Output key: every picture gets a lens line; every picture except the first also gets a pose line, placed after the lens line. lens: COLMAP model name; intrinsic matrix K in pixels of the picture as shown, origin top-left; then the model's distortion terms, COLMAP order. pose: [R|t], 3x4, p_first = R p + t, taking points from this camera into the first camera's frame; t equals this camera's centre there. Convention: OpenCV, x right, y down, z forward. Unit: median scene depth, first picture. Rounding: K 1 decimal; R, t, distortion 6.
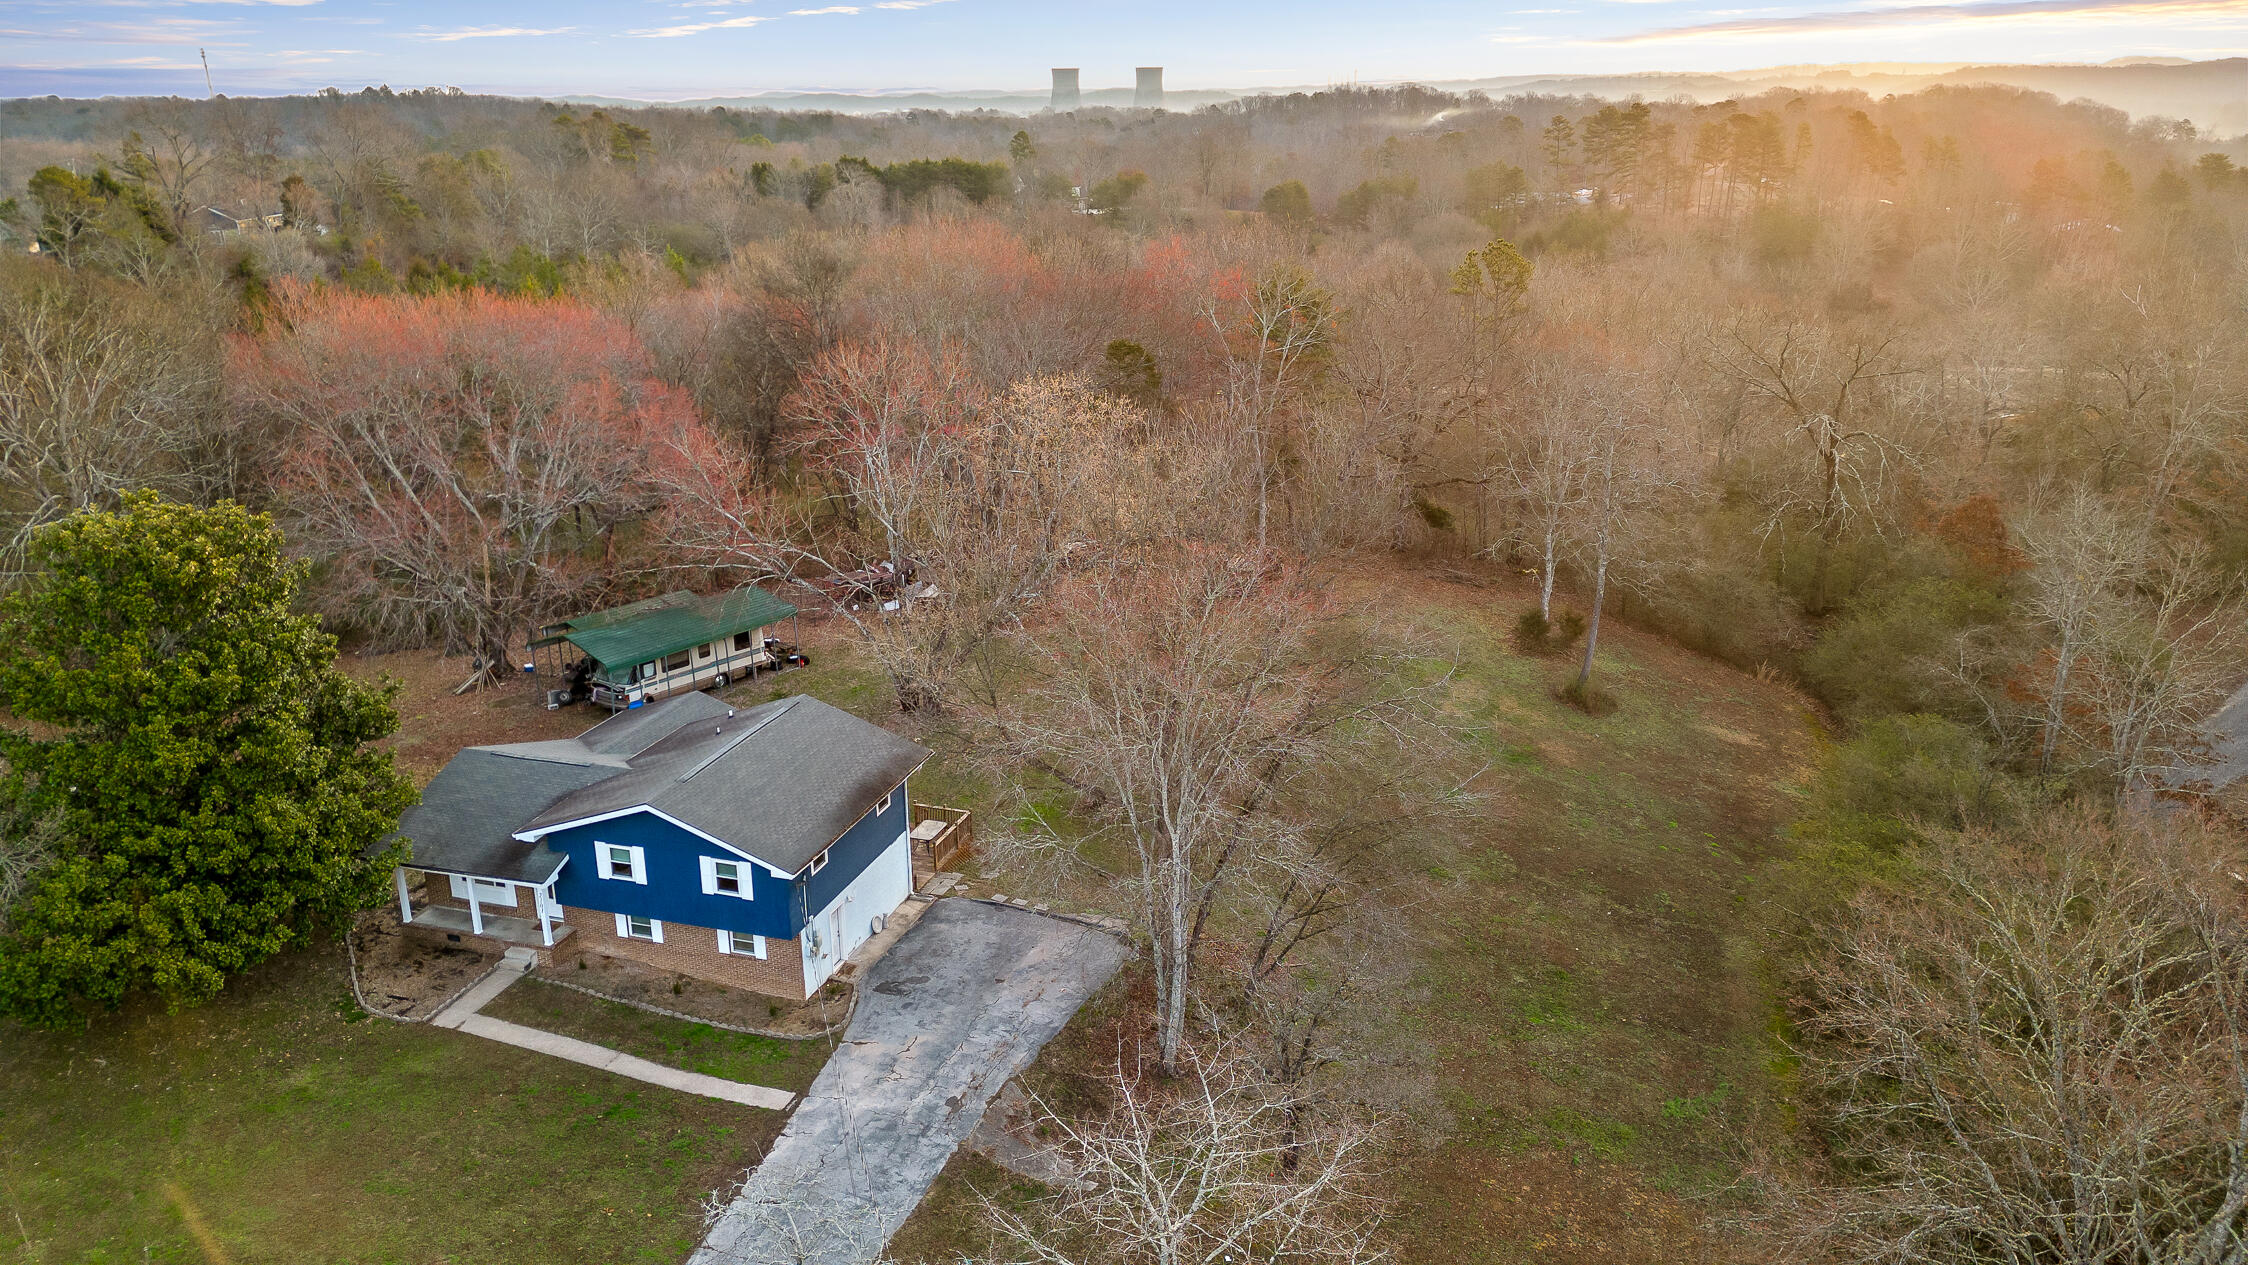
lens RADIAL K [[1569.8, 0, 1130.8], [0, 1569.8, 645.5], [0, 0, 1]] dist [0.083014, -0.076920]
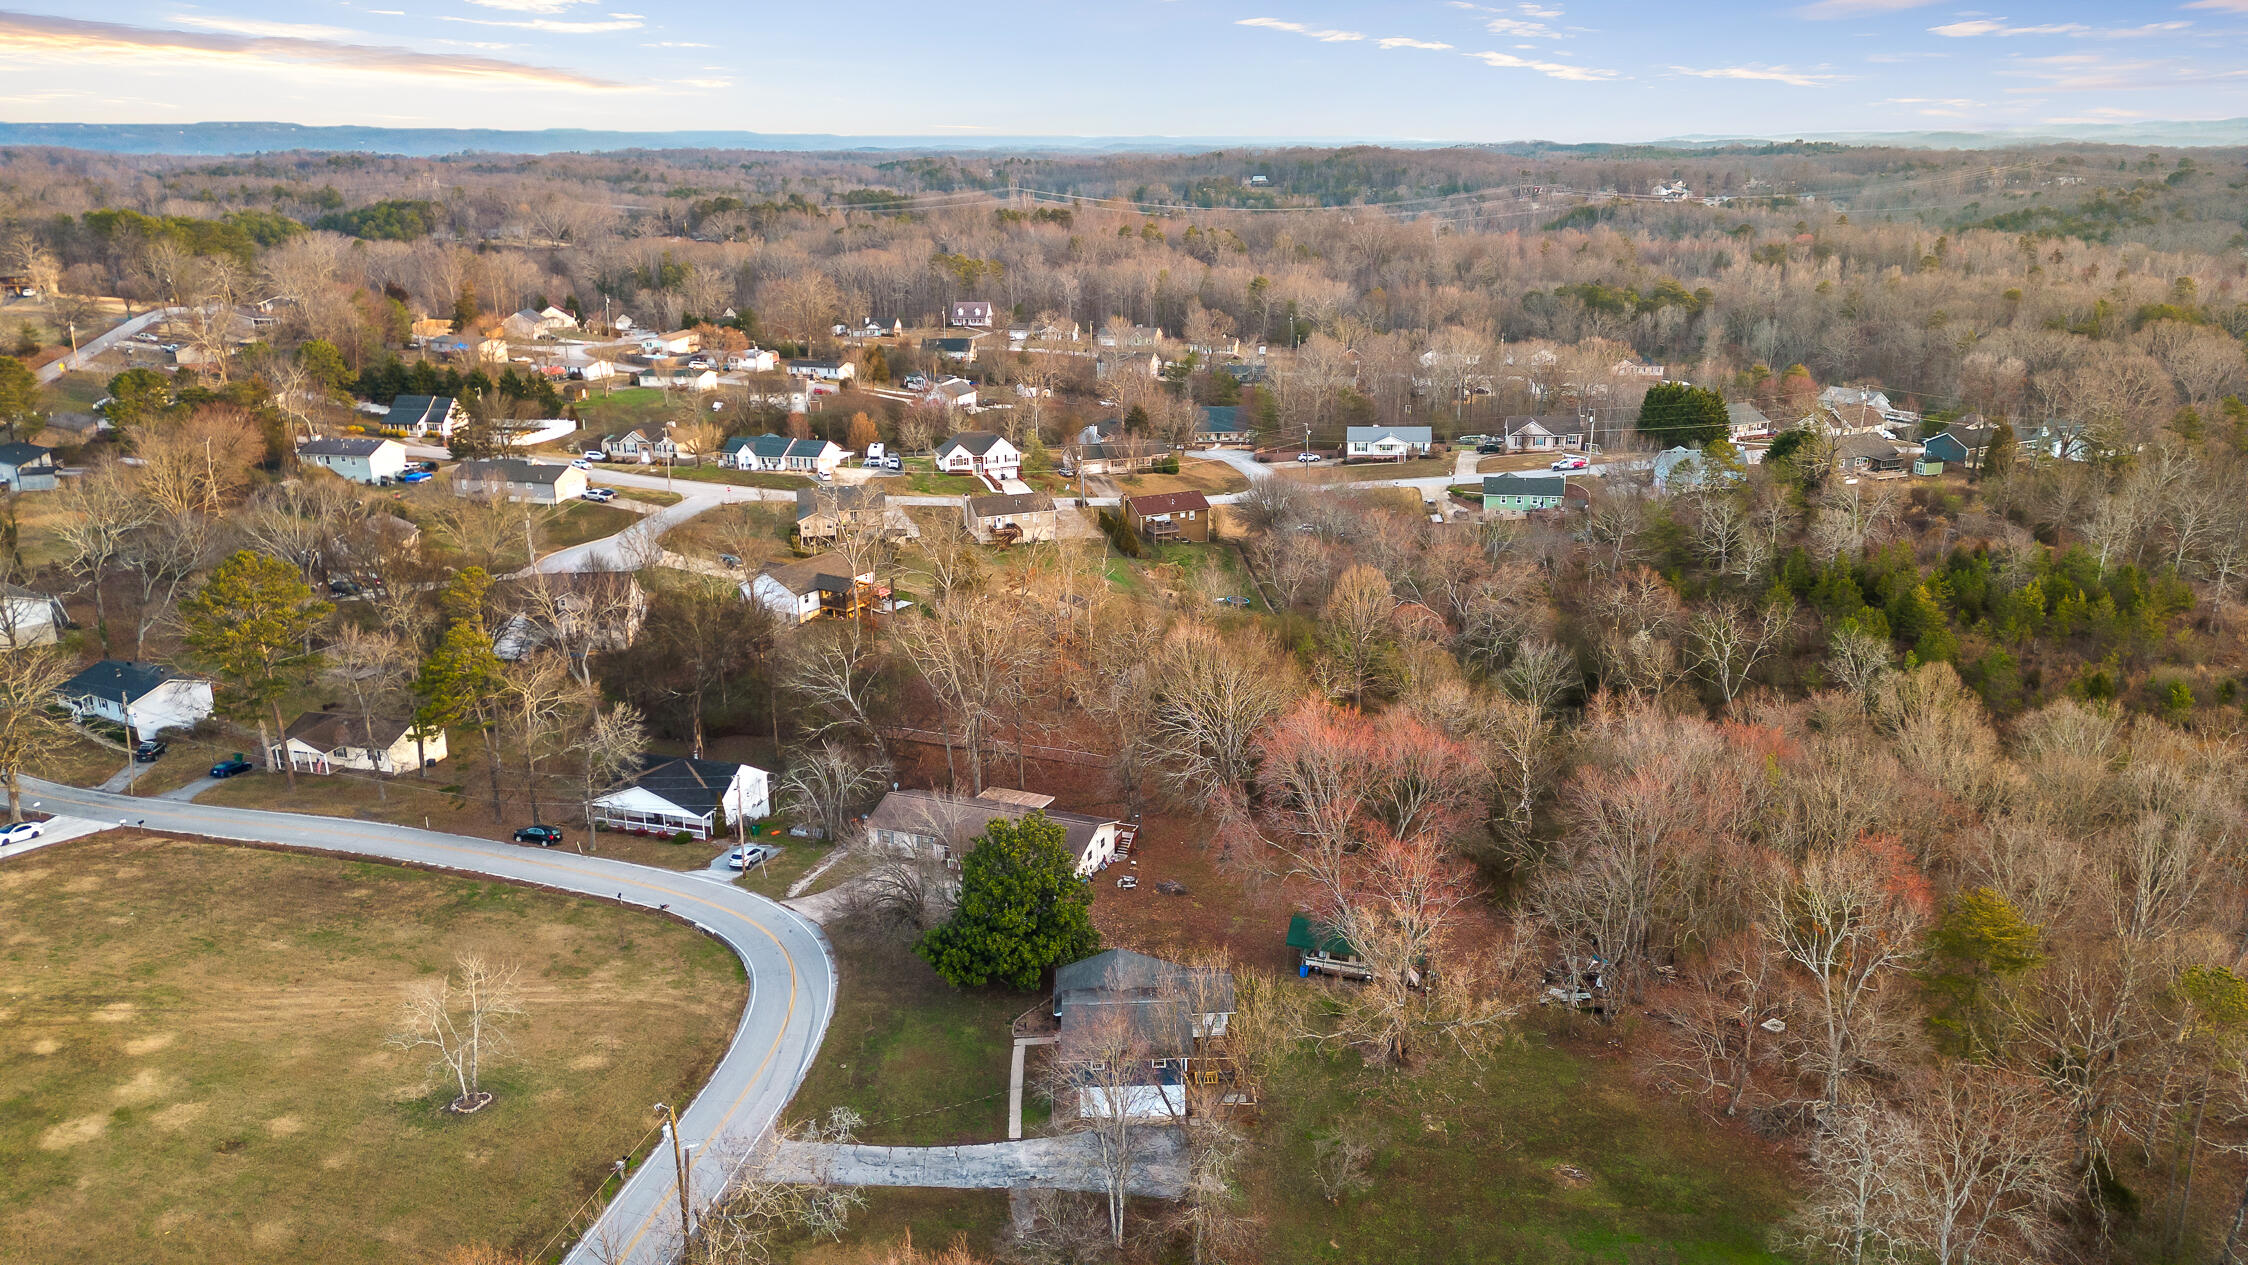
lens RADIAL K [[1569.8, 0, 1116.0], [0, 1569.8, 621.5], [0, 0, 1]] dist [0.083014, -0.076920]
pose [[0.328359, 0.277330, -0.902922, 1.653134], [-0.292955, 0.938687, 0.181779, -0.866964], [0.897974, 0.204827, 0.389472, -0.002870]]
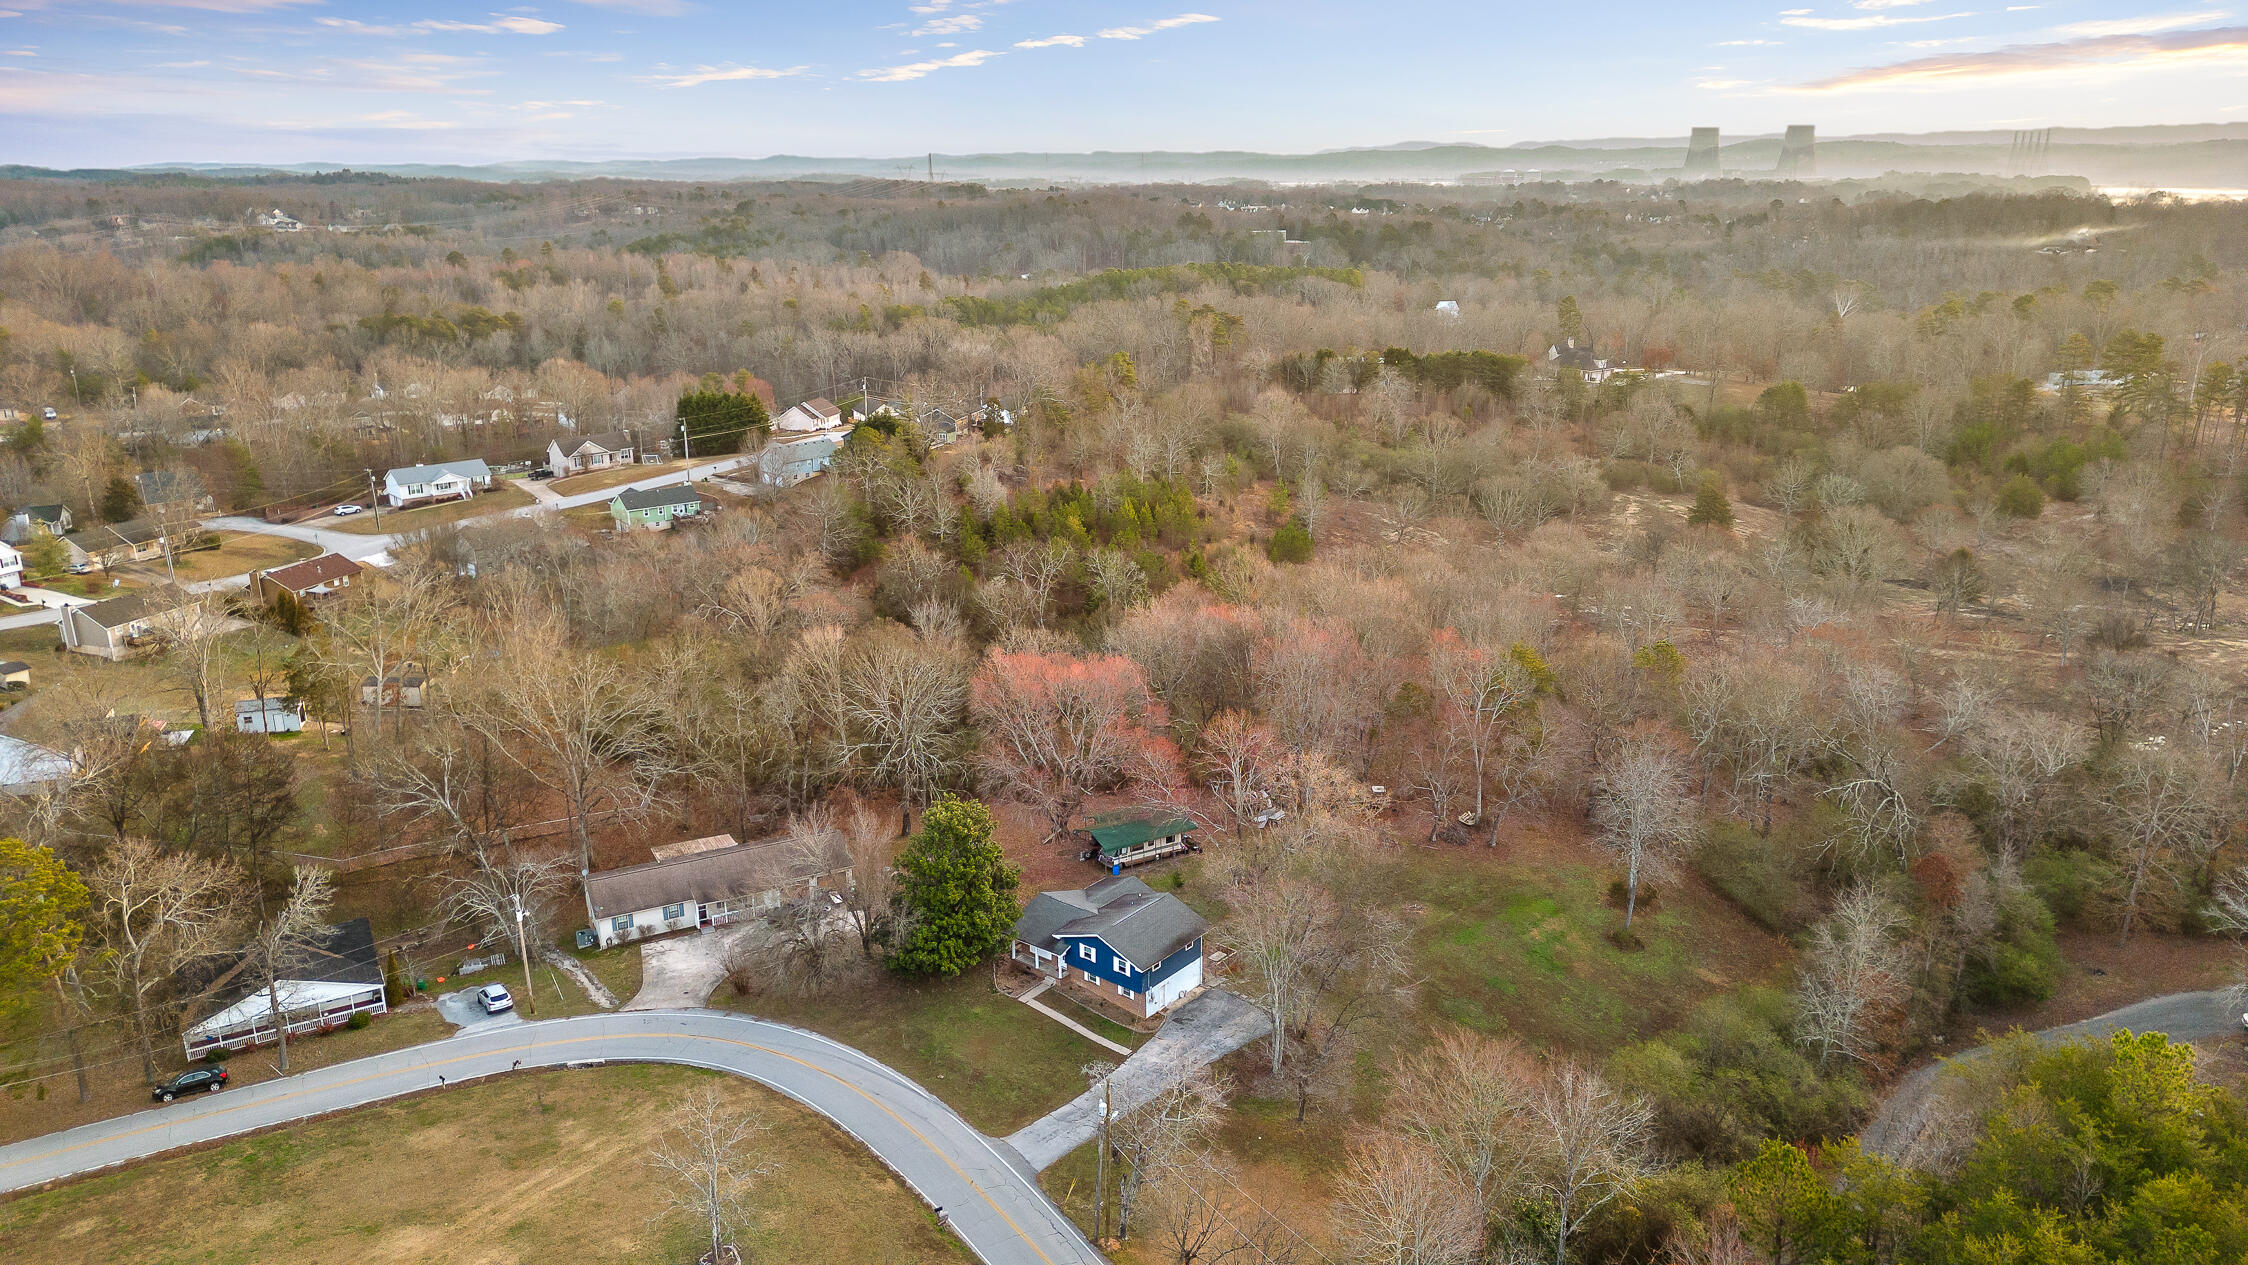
lens RADIAL K [[1569.8, 0, 1116.7], [0, 1569.8, 635.1], [0, 0, 1]] dist [0.083014, -0.076920]
pose [[0.927305, 0.110453, -0.357640, 0.593261], [-0.121520, 0.992552, -0.008543, -0.365323], [0.354033, 0.051382, 0.933820, -1.439947]]
